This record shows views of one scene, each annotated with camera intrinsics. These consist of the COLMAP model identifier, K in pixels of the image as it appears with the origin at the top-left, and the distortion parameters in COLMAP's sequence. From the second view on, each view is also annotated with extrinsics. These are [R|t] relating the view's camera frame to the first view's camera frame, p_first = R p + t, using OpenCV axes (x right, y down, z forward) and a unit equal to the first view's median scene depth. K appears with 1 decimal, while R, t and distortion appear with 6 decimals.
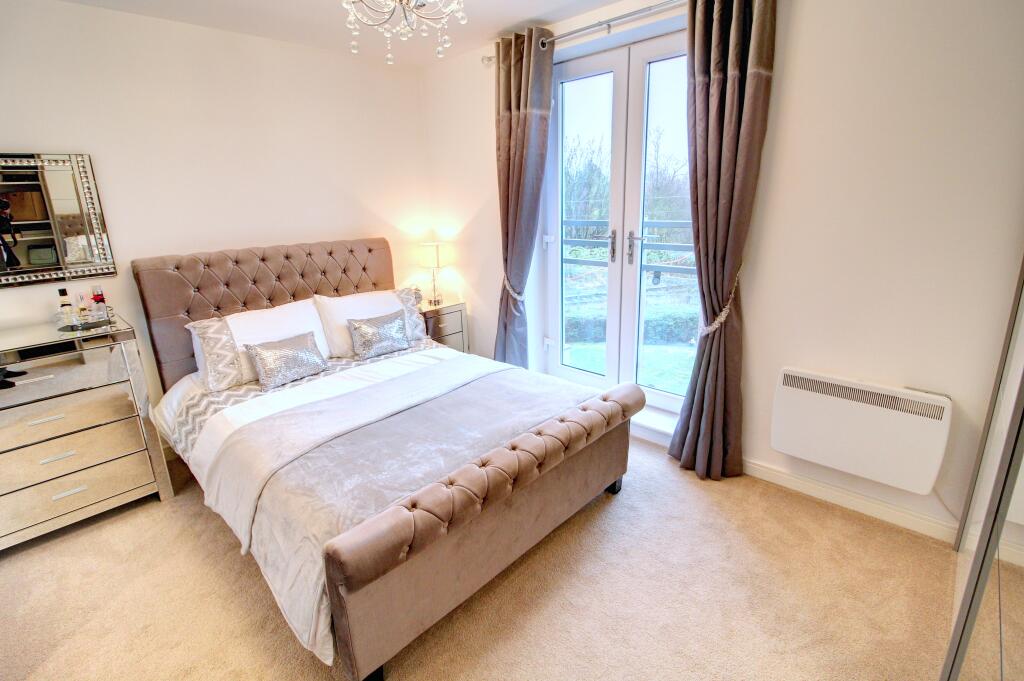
lens RADIAL K [[477.7, 0, 512.0], [0, 477.7, 340.5], [0, 0, 1]] dist [0.002883, 0.000335]
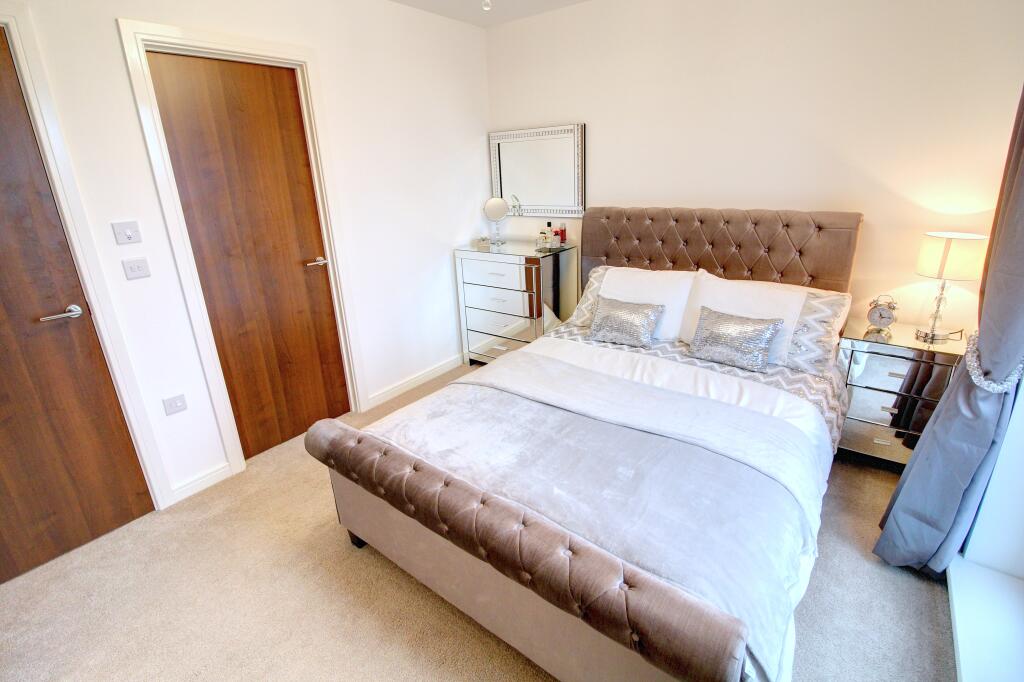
lens RADIAL K [[478.6, 0, 508.7], [0, 478.6, 326.9], [0, 0, 1]] dist [-0.001813, -0.000396]
pose [[0.087041, 0.318681, -0.943857, 0.402104], [-0.264575, 0.920823, 0.286505, -0.154921], [0.960429, 0.224784, 0.164464, 0.559175]]
